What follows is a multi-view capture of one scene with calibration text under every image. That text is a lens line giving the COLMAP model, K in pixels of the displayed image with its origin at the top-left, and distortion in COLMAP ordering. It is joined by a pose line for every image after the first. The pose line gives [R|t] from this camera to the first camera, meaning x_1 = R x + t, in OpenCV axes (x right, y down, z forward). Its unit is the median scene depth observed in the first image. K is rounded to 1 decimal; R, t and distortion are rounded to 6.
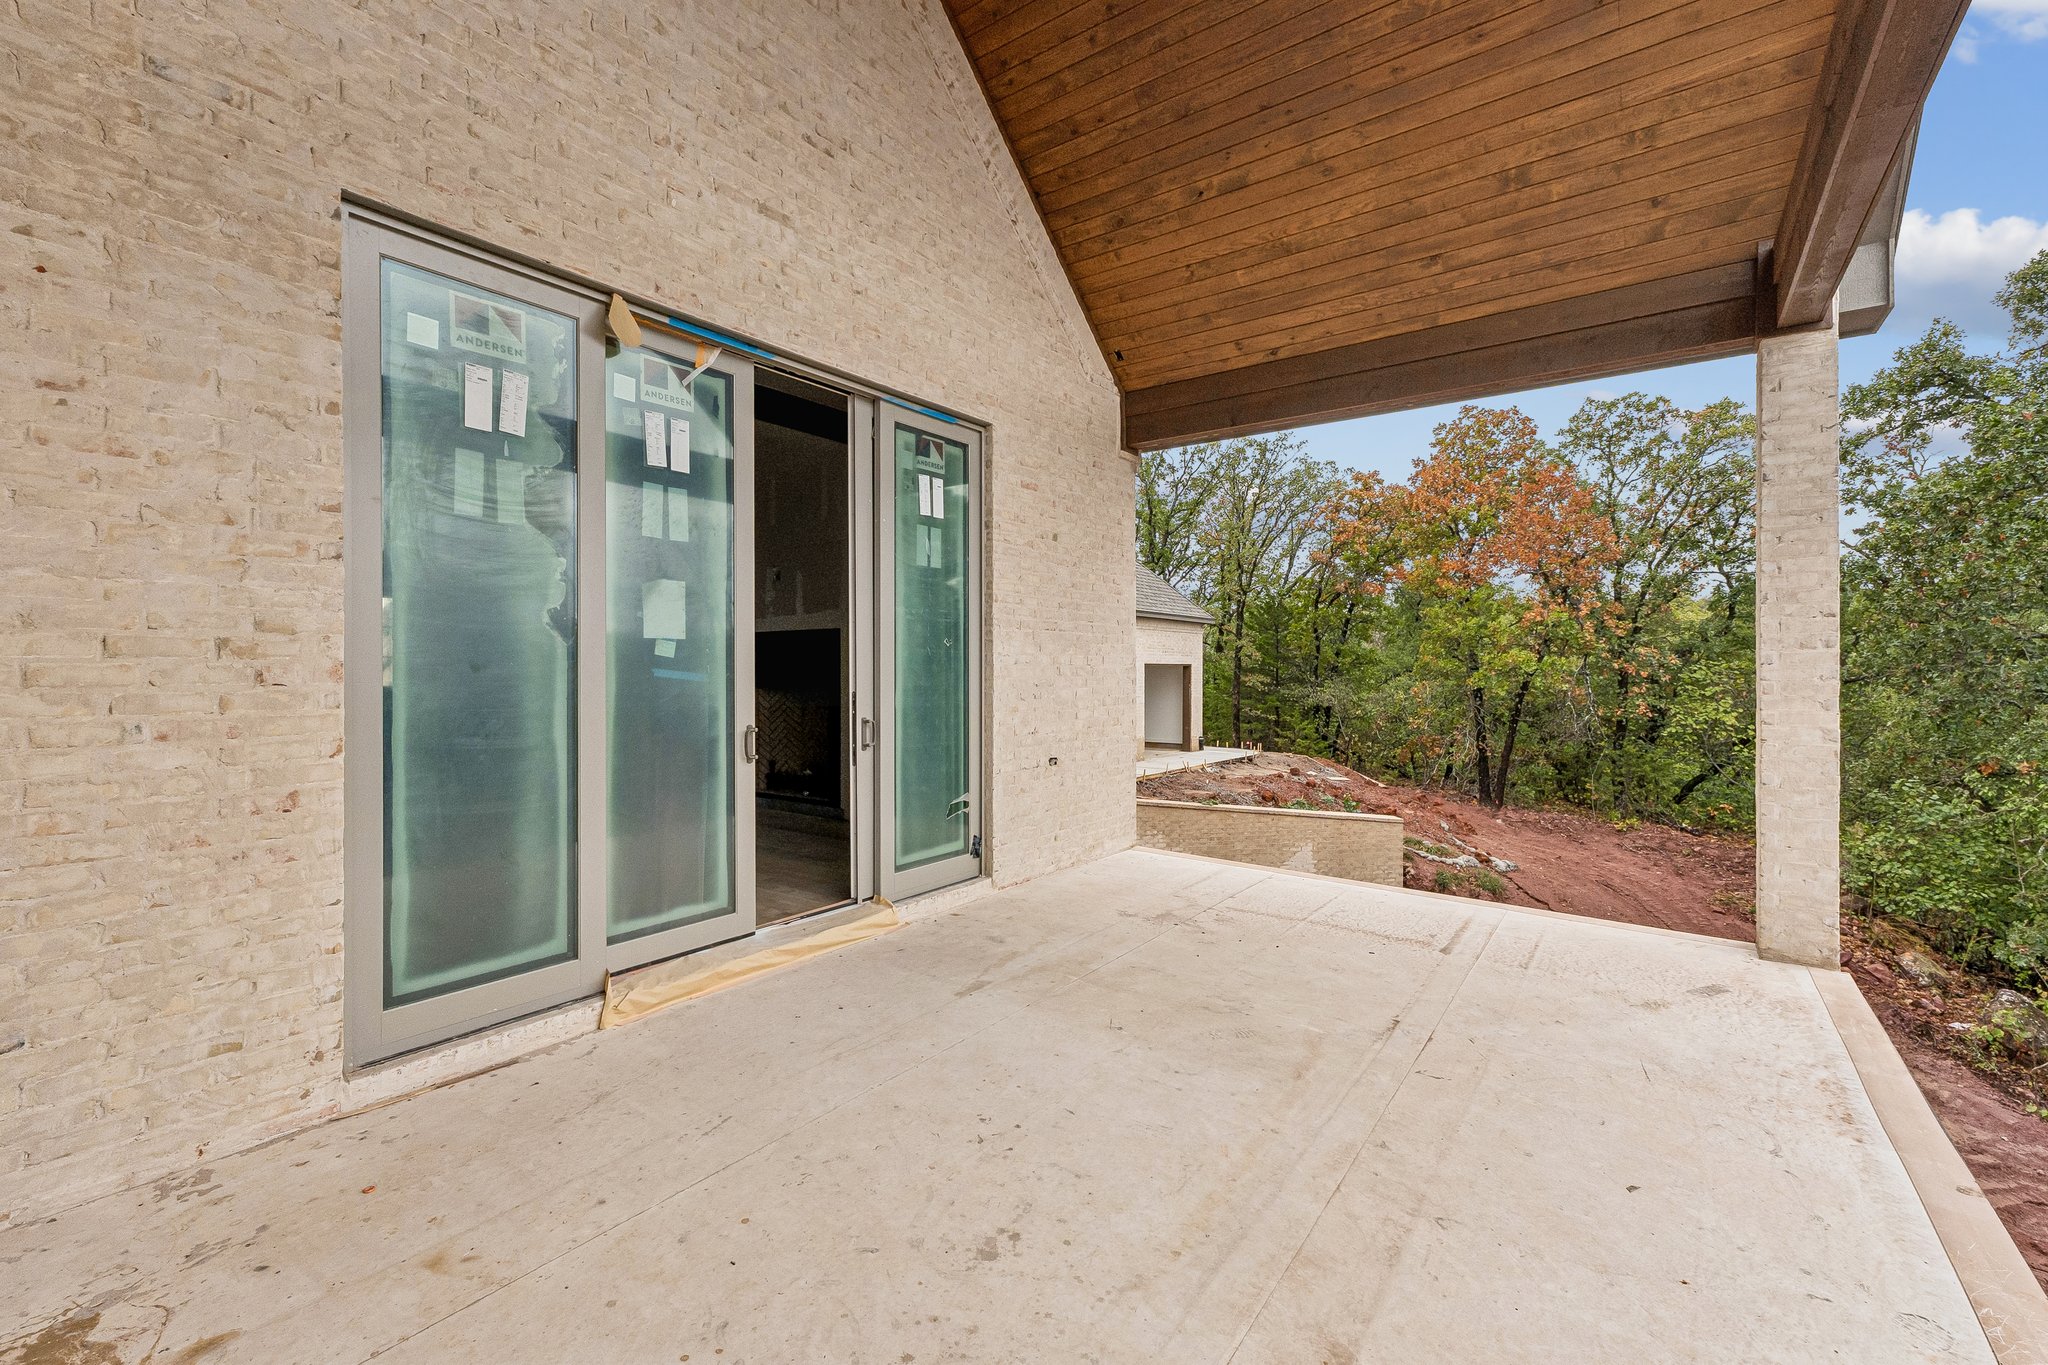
lens RADIAL K [[863.9, 0, 1015.8], [0, 863.9, 672.3], [0, 0, 1]] dist [0.003566, -0.000059]
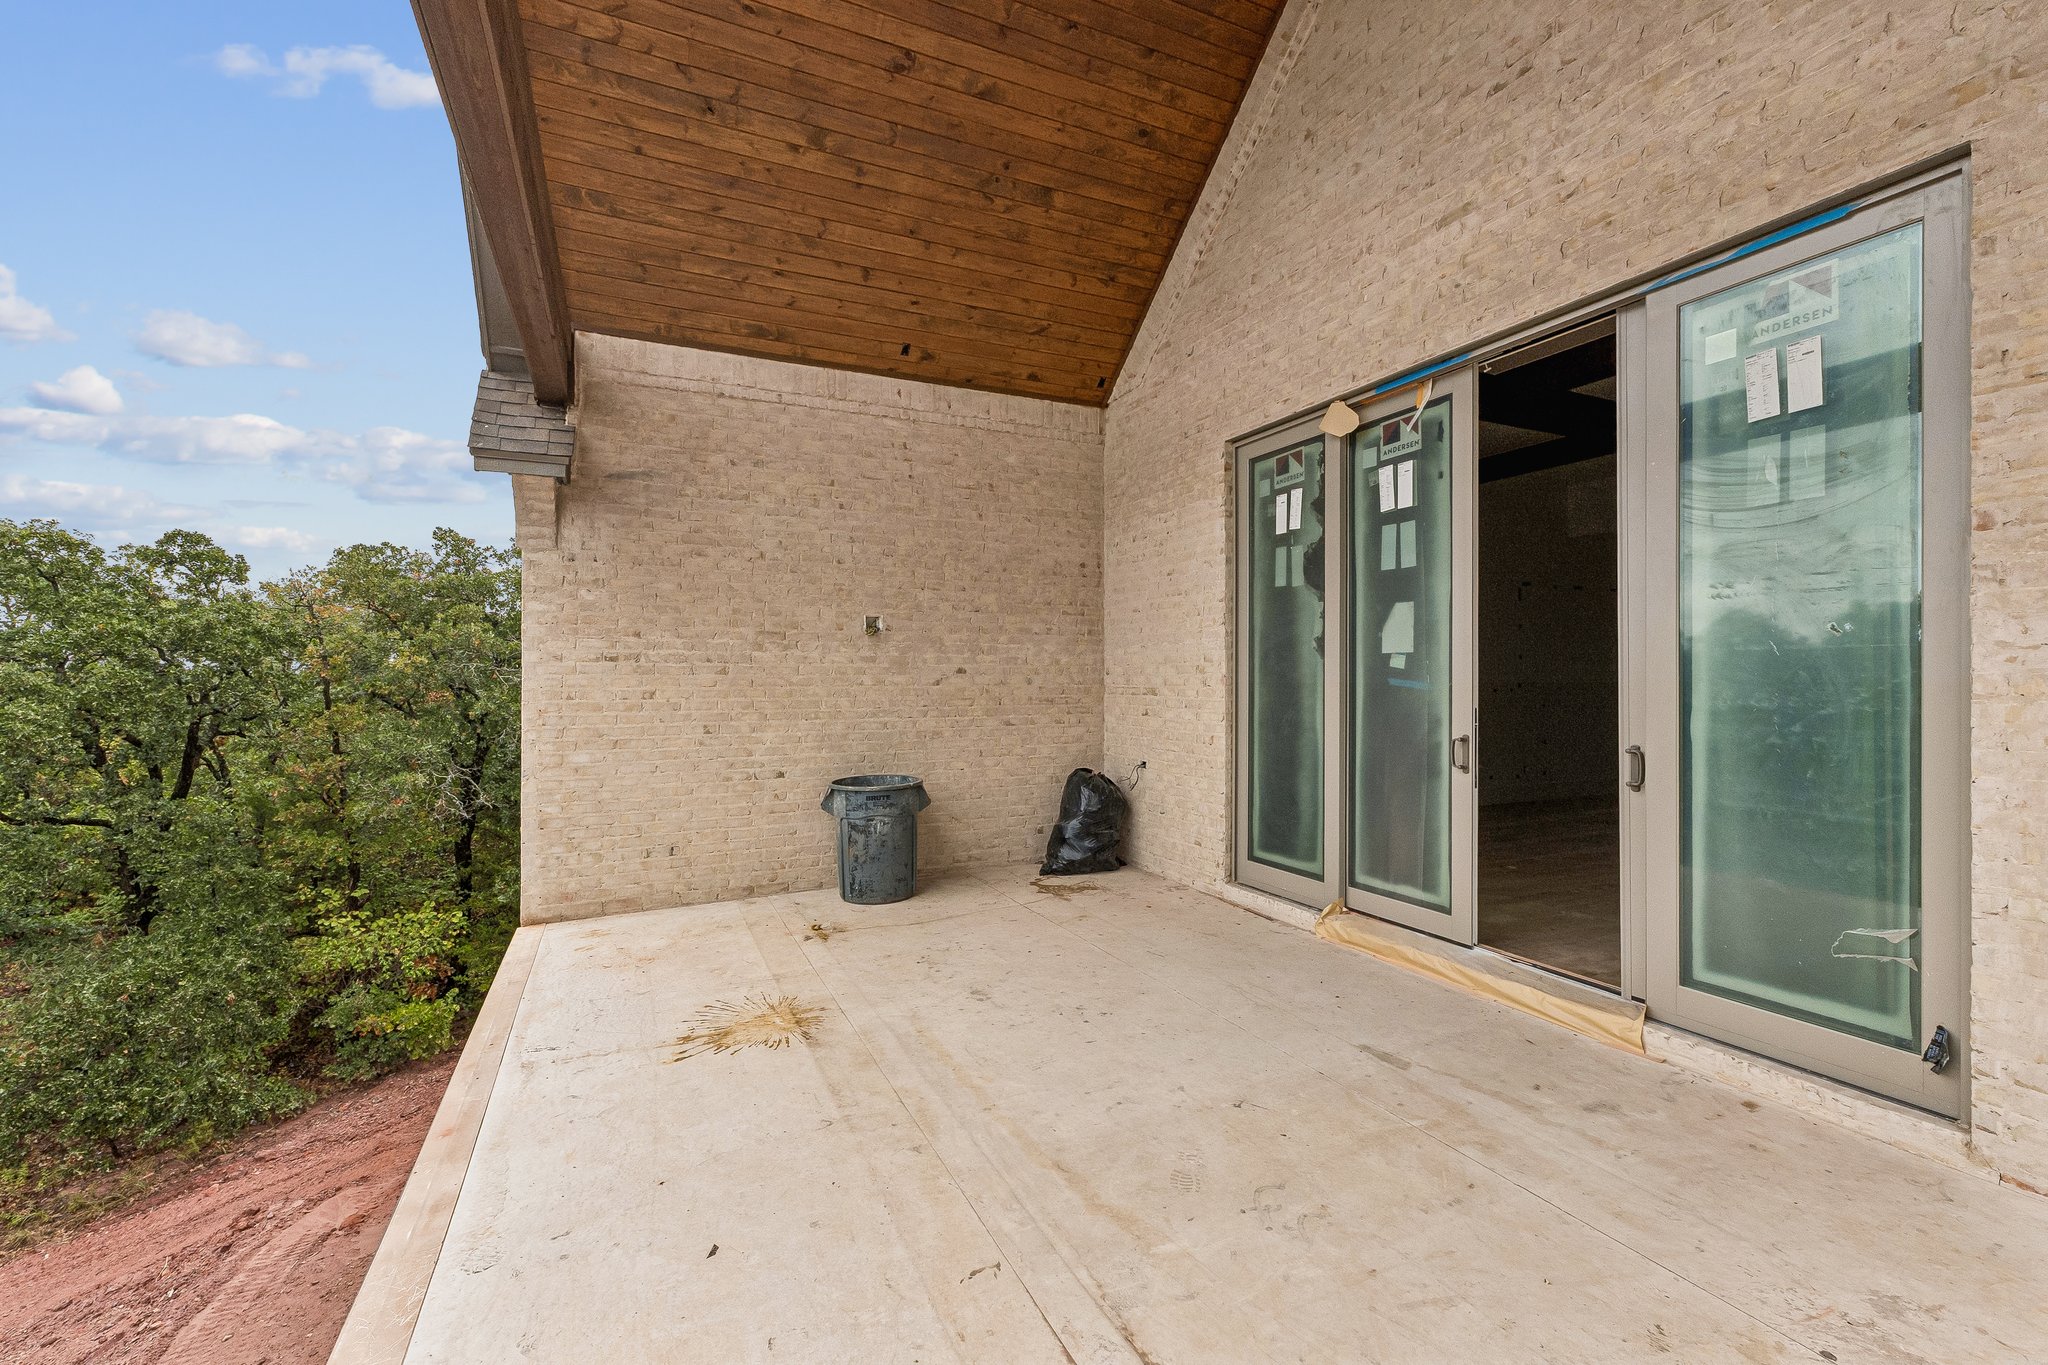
lens RADIAL K [[863.9, 0, 1017.3], [0, 863.9, 680.0], [0, 0, 1]] dist [0.003566, -0.000059]
pose [[-0.482893, -0.000051, -0.875679, 0.897977], [-0.003640, 0.999991, 0.001949, -0.001922], [0.875672, 0.004128, -0.482889, 1.139763]]
